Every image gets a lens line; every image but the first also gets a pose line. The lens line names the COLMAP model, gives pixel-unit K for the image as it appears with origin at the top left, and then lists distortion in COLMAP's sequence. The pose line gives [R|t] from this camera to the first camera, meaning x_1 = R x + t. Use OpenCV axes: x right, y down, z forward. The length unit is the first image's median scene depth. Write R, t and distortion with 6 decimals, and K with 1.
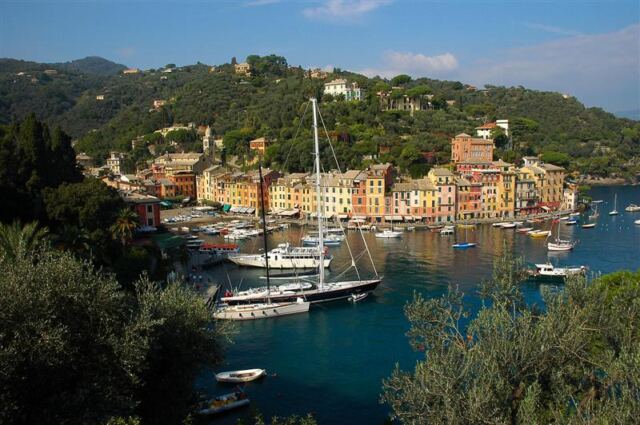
lens RADIAL K [[520.7, 0, 320.3], [0, 520.7, 220.3], [0, 0, 1]] dist [-0.178369, 0.200250]
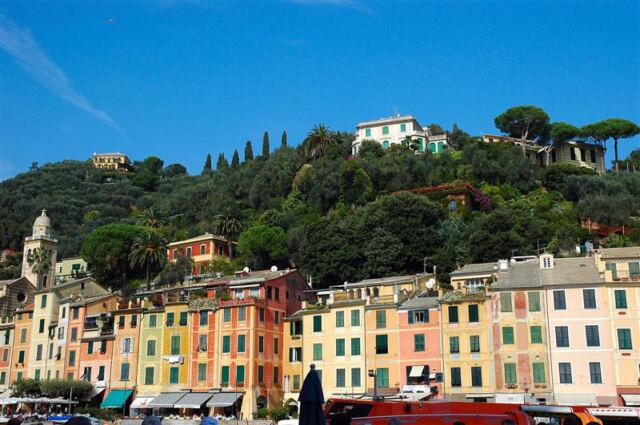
lens RADIAL K [[746.5, 0, 320.0], [0, 746.5, 212.5], [0, 0, 1]] dist [-0.010053, 0.034456]
pose [[0.977441, 0.064956, 0.200971, -0.158122], [0.019379, 0.919938, -0.391585, 0.040076], [-0.210316, 0.386646, 0.897927, 0.572823]]
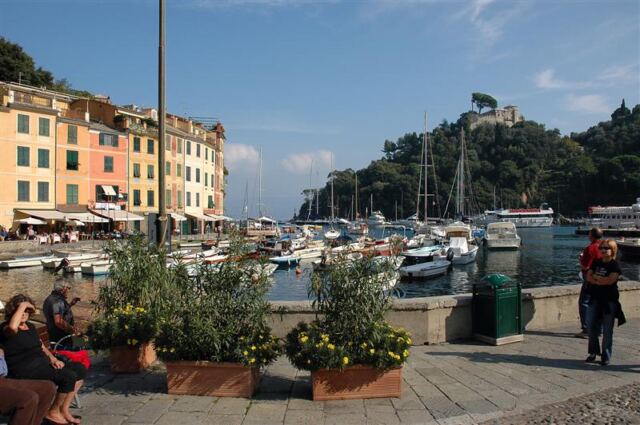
lens RADIAL K [[520.7, 0, 320.3], [0, 520.7, 220.3], [0, 0, 1]] dist [-0.178369, 0.200250]
pose [[-0.209602, 0.009575, 0.977740, -0.305565], [0.139879, 0.989961, 0.020291, -0.001955], [-0.967730, 0.141018, -0.208837, 0.851195]]
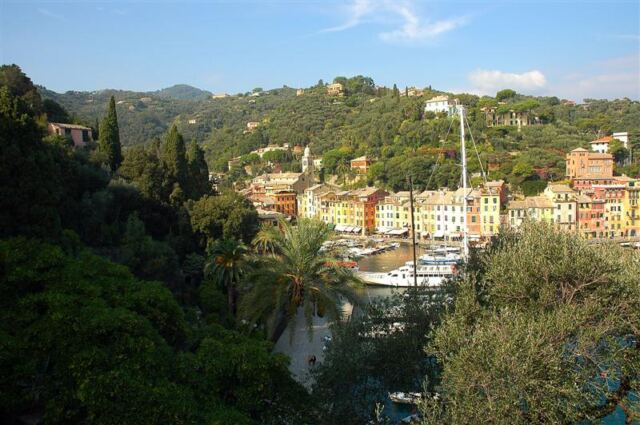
lens RADIAL K [[520.7, 0, 320.3], [0, 520.7, 220.3], [0, 0, 1]] dist [-0.178369, 0.200250]
pose [[0.989402, -0.001228, -0.145200, -0.056206], [-0.005069, 0.999063, -0.042986, 0.005899], [0.145117, 0.043267, 0.988468, 0.016795]]
